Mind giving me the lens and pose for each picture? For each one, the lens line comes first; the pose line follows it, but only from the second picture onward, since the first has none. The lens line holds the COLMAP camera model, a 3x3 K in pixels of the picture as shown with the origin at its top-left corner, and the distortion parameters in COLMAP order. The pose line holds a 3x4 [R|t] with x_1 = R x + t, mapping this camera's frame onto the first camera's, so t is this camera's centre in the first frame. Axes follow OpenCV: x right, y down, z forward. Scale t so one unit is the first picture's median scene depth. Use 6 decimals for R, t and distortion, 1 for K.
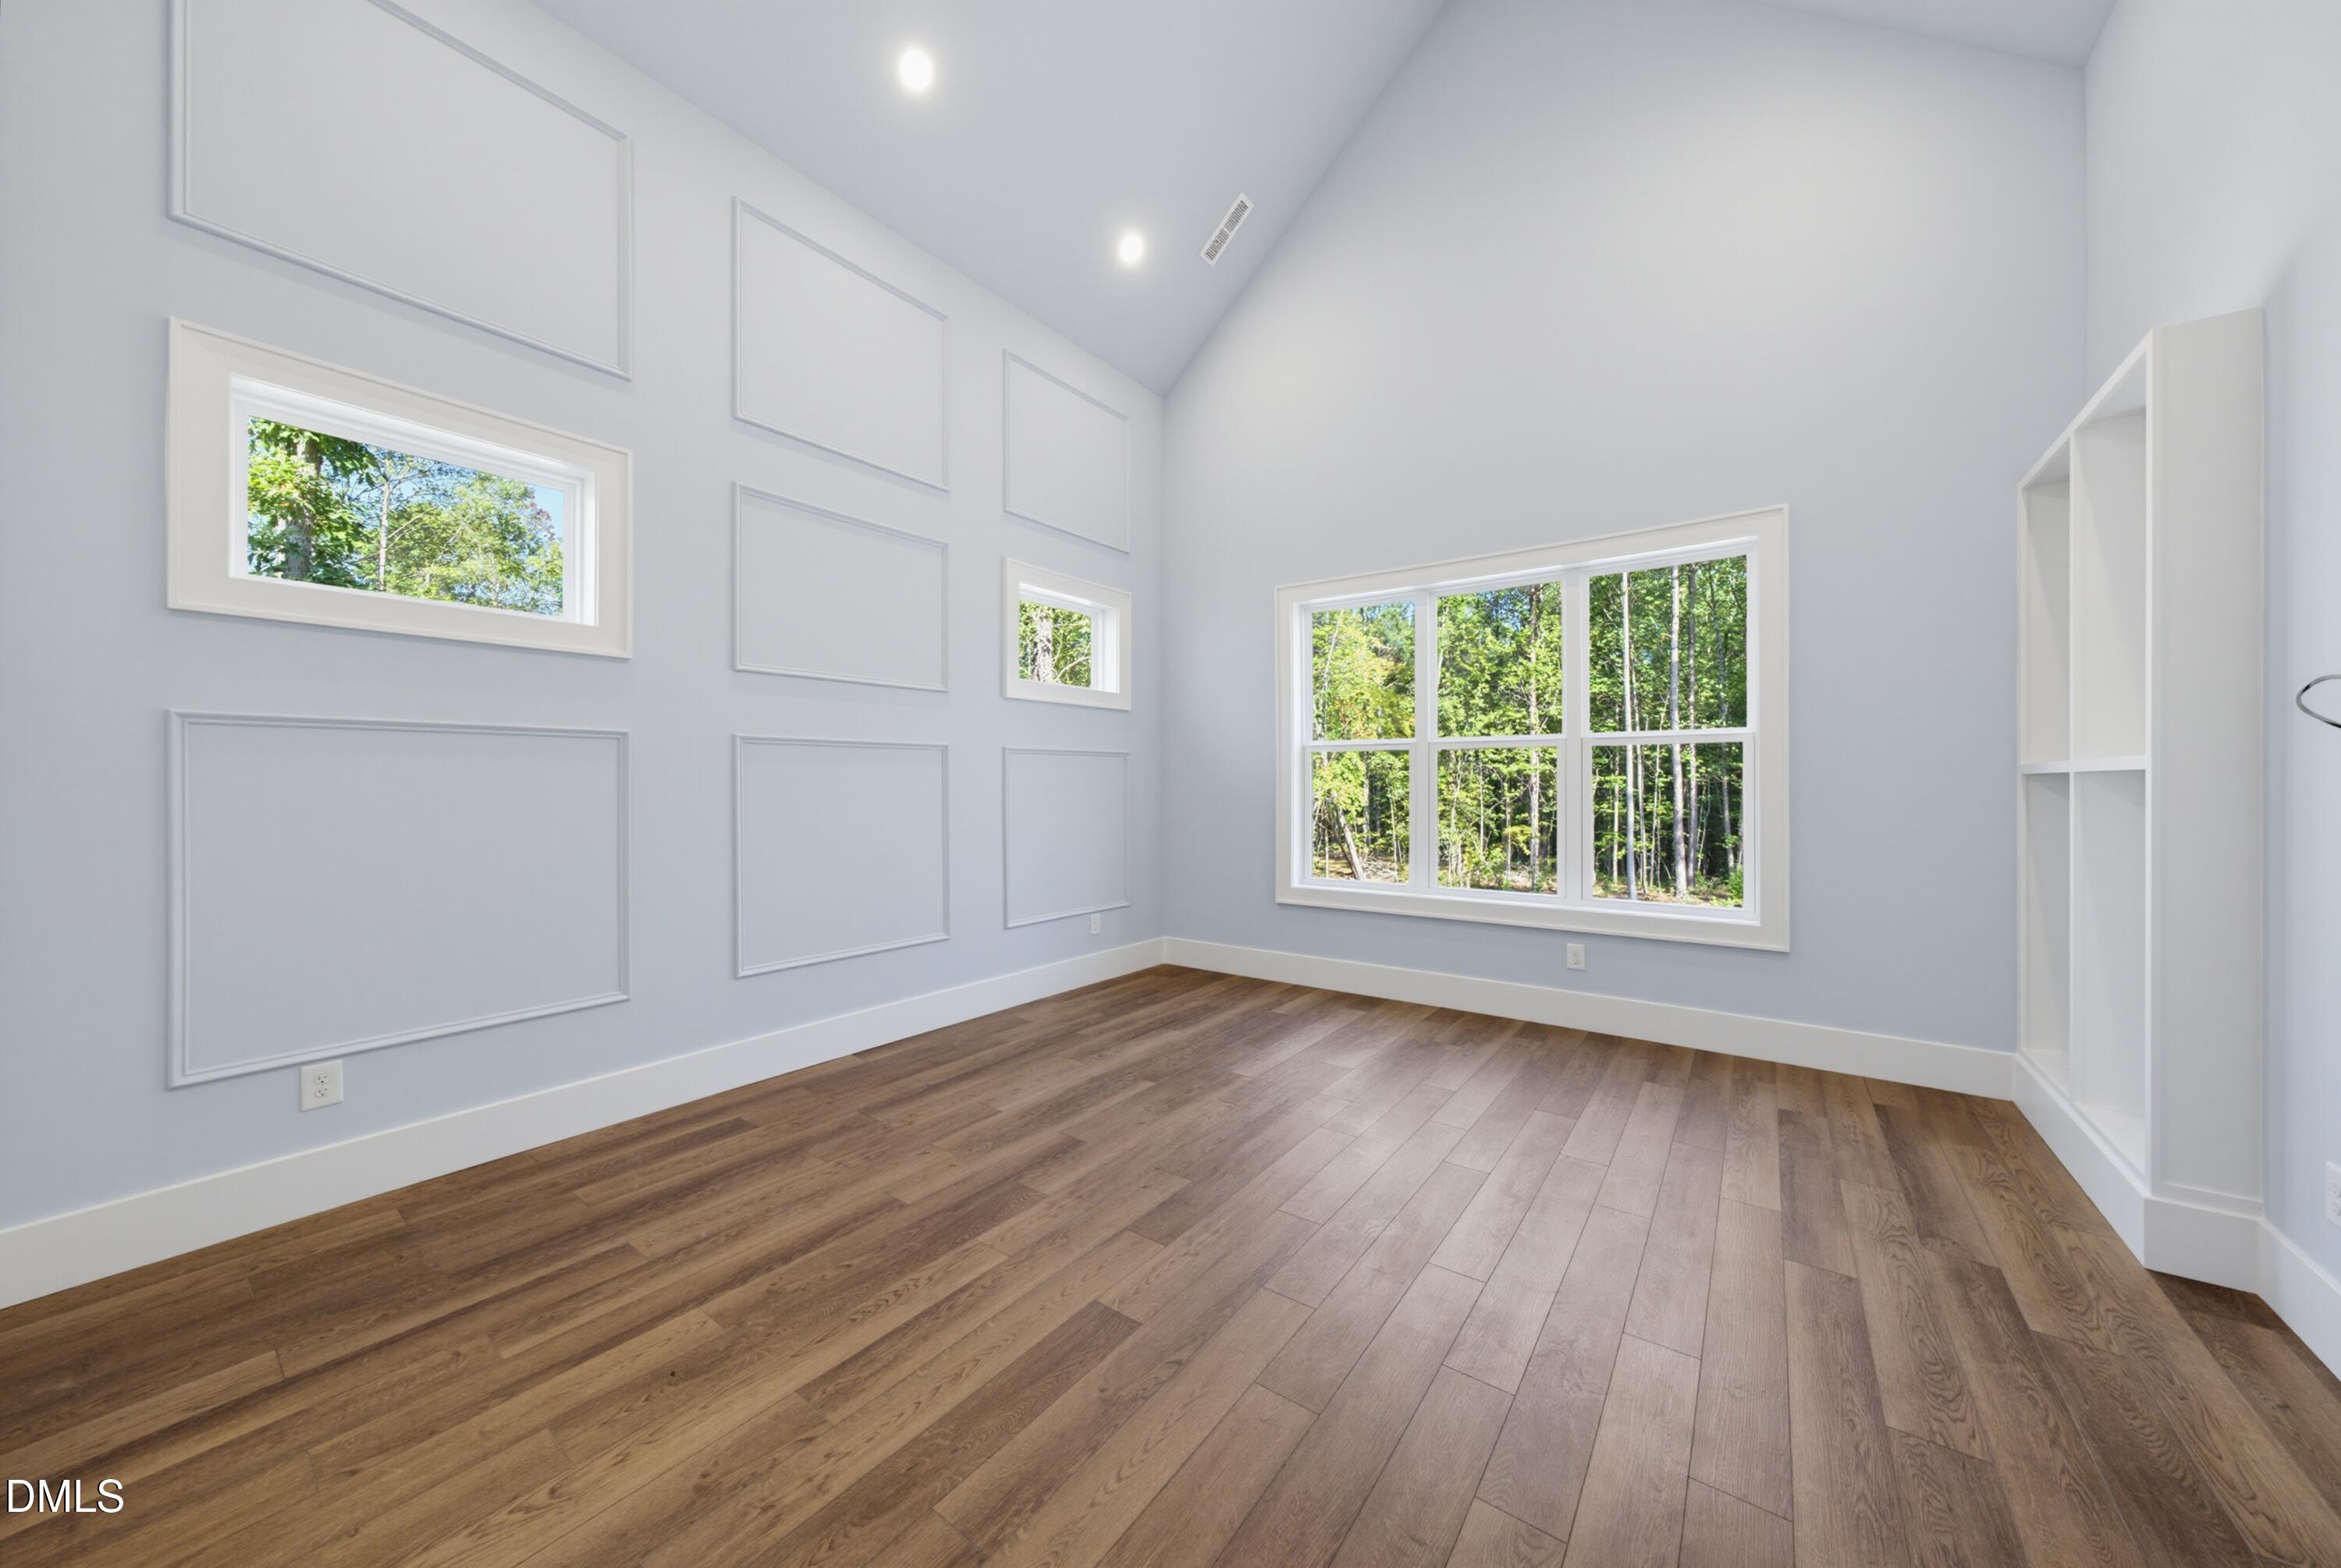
lens RADIAL K [[806.7, 0, 1183.6], [0, 806.7, 778.9], [0, 0, 1]] dist [-0.004942, 0.003096]
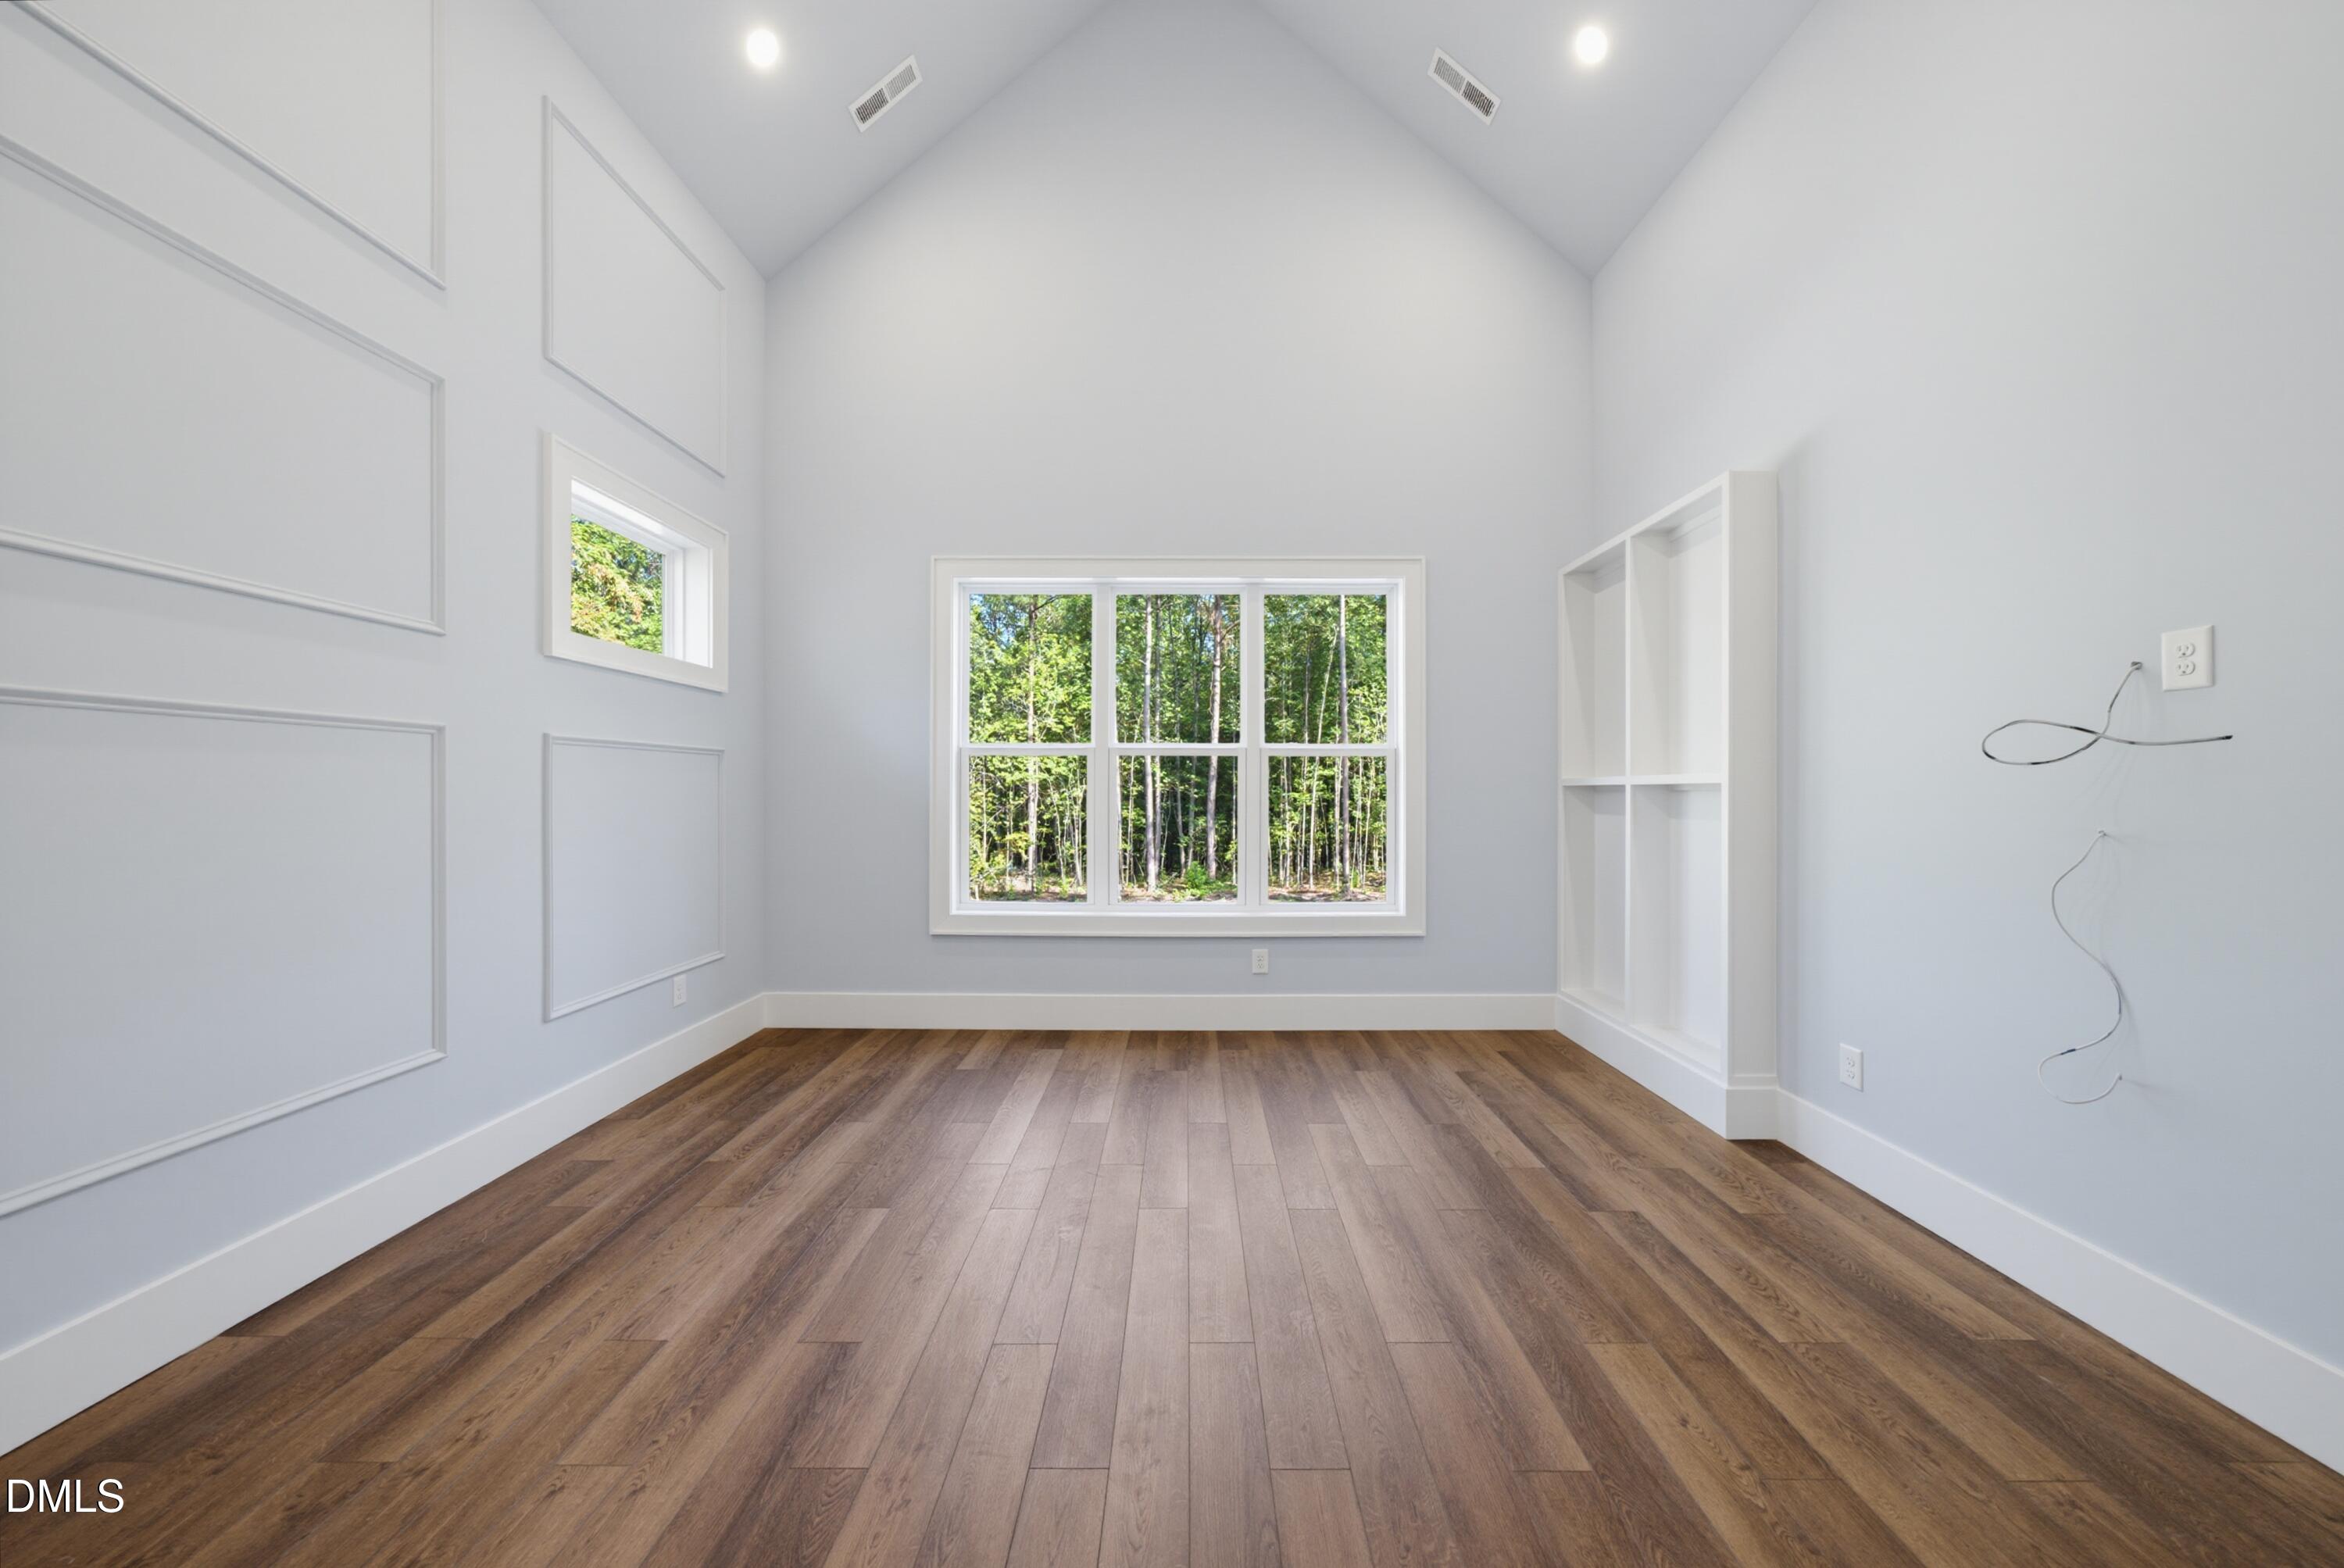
lens RADIAL K [[807.8, 0, 1190.1], [0, 807.8, 785.3], [0, 0, 1]] dist [-0.004942, 0.003096]
pose [[0.809310, 0.006820, 0.587342, -0.184071], [-0.005653, 0.999977, -0.003822, 0.001353], [-0.587354, -0.000227, 0.809330, 0.199806]]
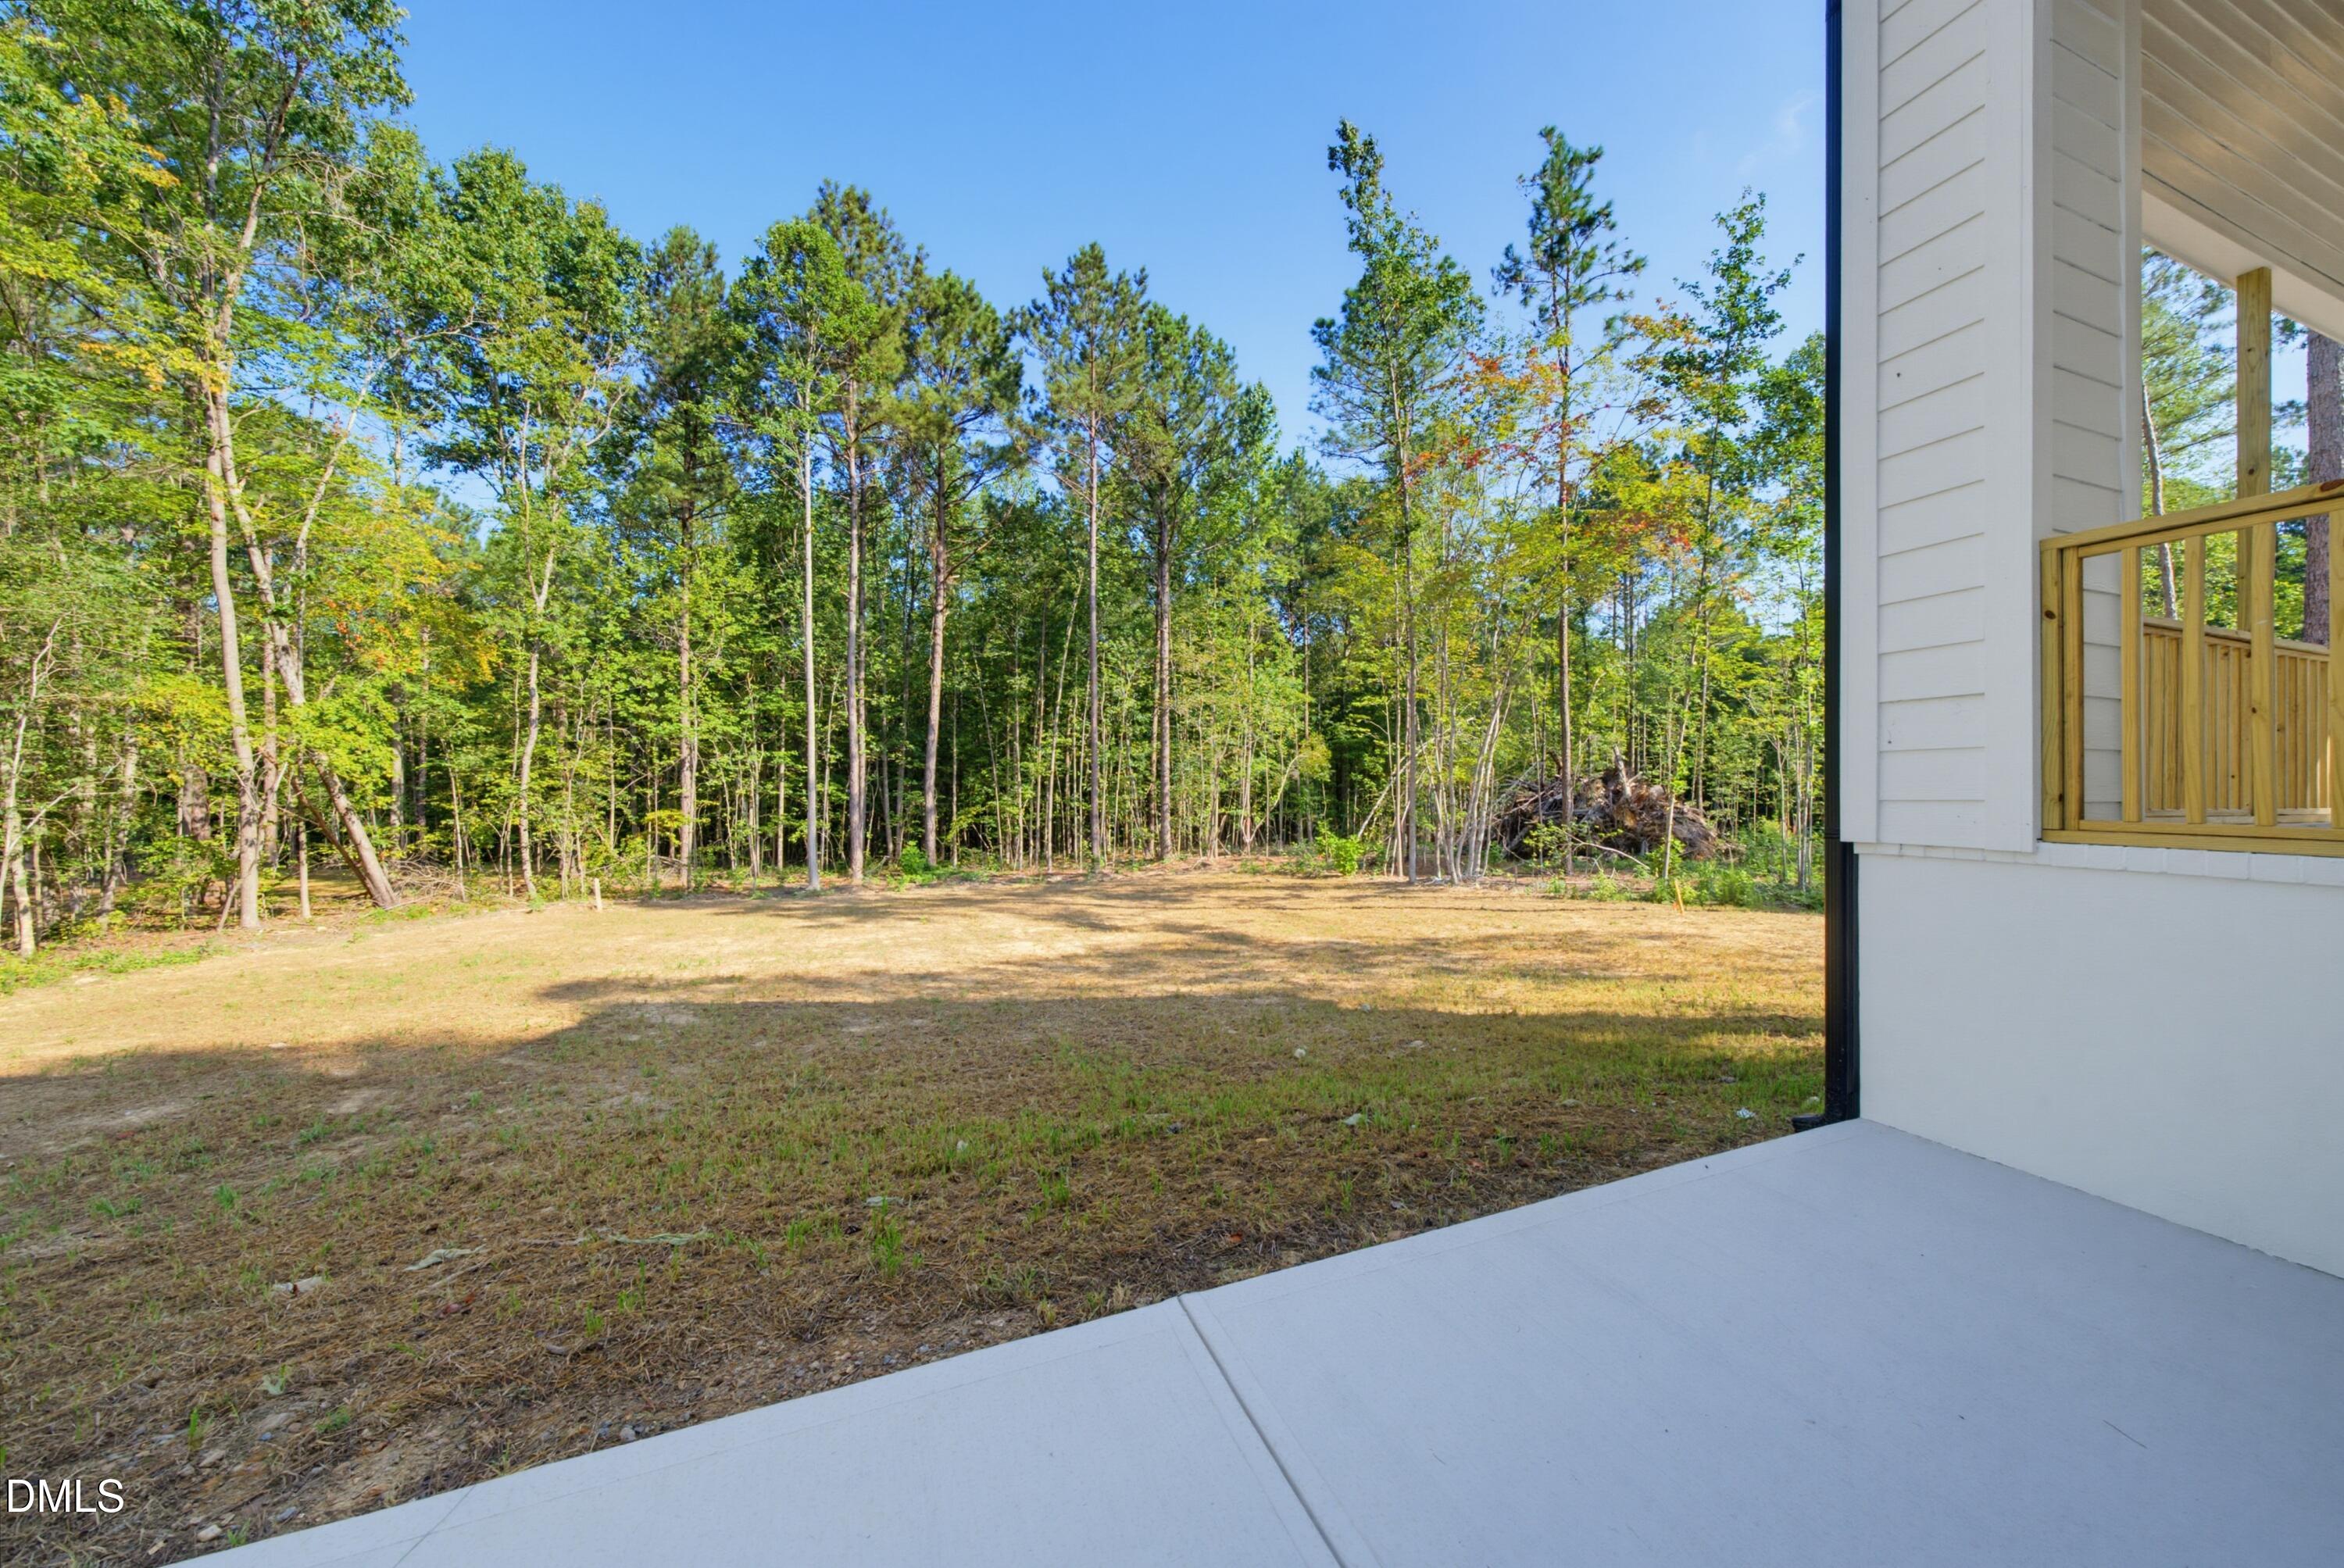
lens RADIAL K [[807.8, 0, 1180.8], [0, 807.8, 785.8], [0, 0, 1]] dist [-0.004942, 0.003096]
pose [[0.548132, 0.000267, 0.836392, 0.358572], [-0.007945, 0.999956, 0.004887, 0.262020], [-0.836354, -0.009324, 0.548110, 1.508497]]
